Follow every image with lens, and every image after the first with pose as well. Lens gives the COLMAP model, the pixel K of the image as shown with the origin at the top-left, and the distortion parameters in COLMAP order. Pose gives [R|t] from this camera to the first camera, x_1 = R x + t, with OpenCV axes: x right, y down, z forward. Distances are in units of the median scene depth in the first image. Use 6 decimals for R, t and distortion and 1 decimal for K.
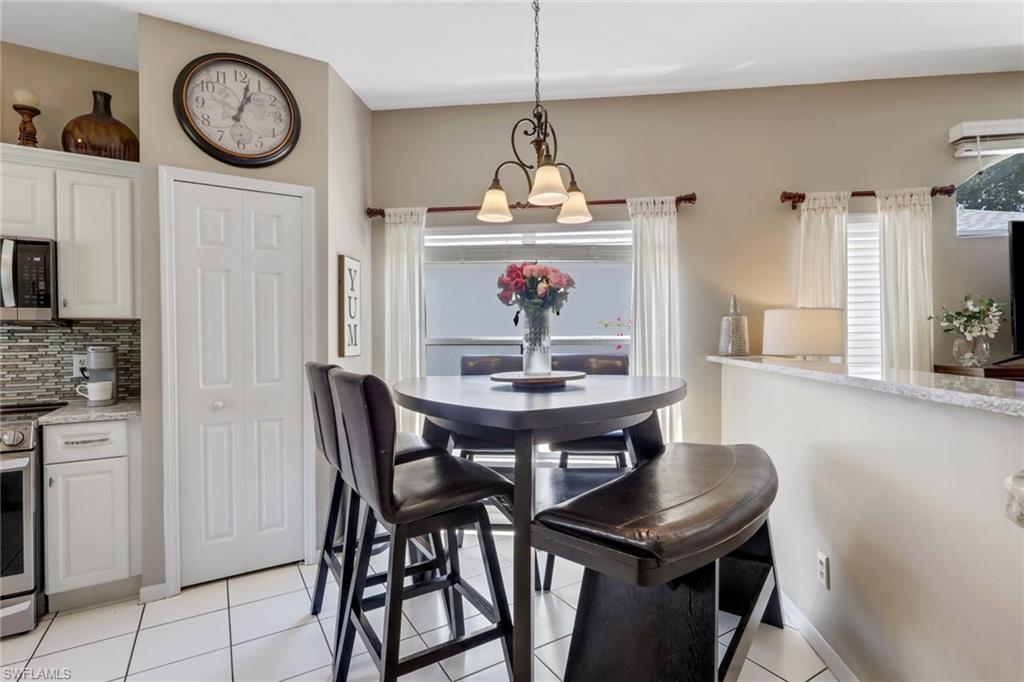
lens RADIAL K [[491.6, 0, 512.0], [0, 491.6, 341.0], [0, 0, 1]] dist [-0.001657, 0.001374]
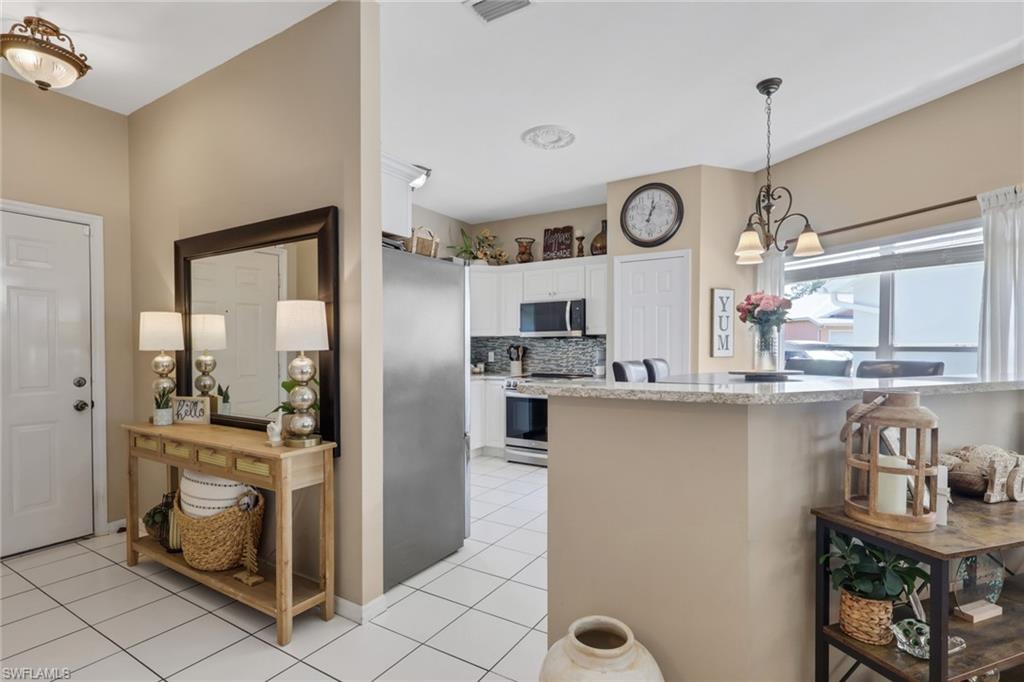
lens RADIAL K [[501.6, 0, 514.0], [0, 501.6, 370.8], [0, 0, 1]] dist [-0.003134, -0.000153]
pose [[0.452058, 0.050027, -0.890584, 0.833938], [-0.003141, 0.998509, 0.054495, -0.008363], [0.891983, -0.021838, 0.451542, -0.252841]]
